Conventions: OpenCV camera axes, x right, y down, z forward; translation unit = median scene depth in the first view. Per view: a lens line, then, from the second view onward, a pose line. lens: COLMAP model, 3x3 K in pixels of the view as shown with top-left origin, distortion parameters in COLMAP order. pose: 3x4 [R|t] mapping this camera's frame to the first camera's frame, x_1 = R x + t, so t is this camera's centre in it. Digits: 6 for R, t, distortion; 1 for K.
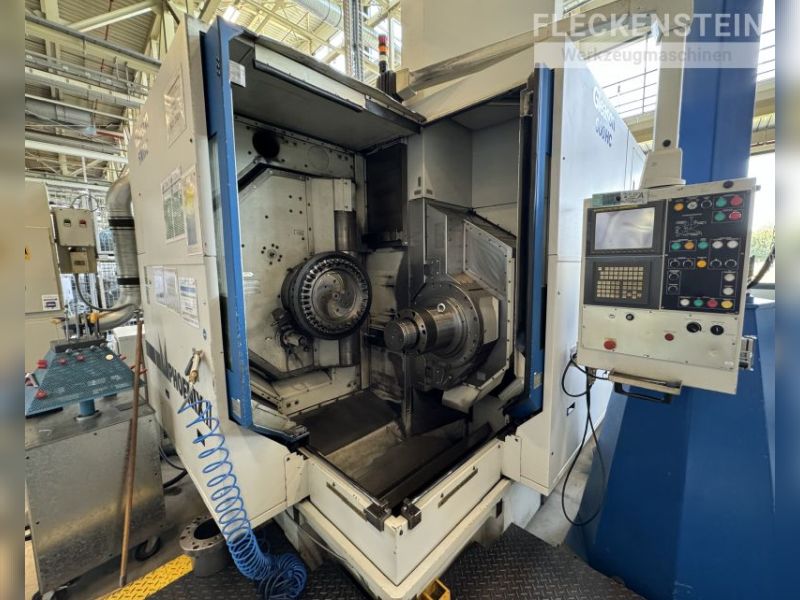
lens RADIAL K [[327.2, 0, 400.0], [0, 327.2, 300.0], [0, 0, 1]] dist [0.000067, -0.000031]
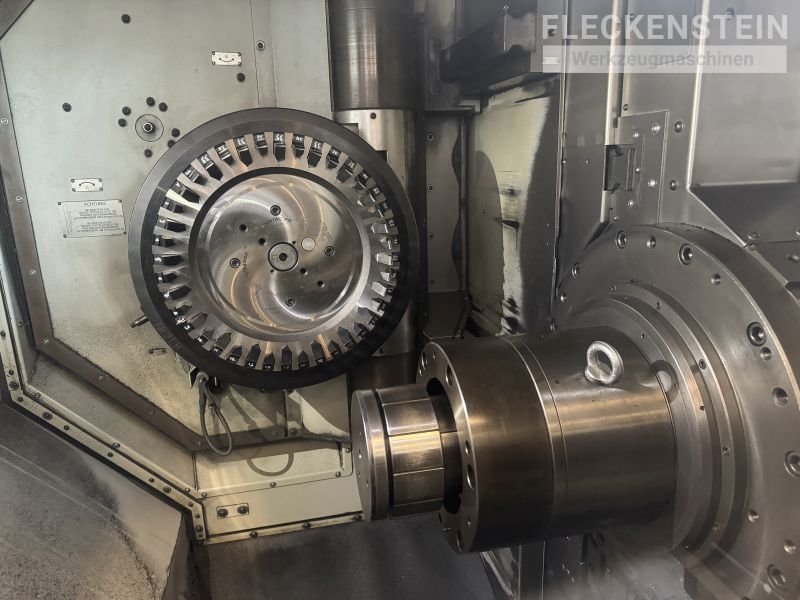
lens RADIAL K [[564.0, 0, 400.0], [0, 564.0, 300.0], [0, 0, 1]] dist [0.003258, 0.000075]
pose [[0.845977, 0.119044, -0.519761, 0.187109], [-0.035704, 0.985219, 0.167538, -0.066339], [0.532022, -0.123176, 0.837723, 0.595877]]
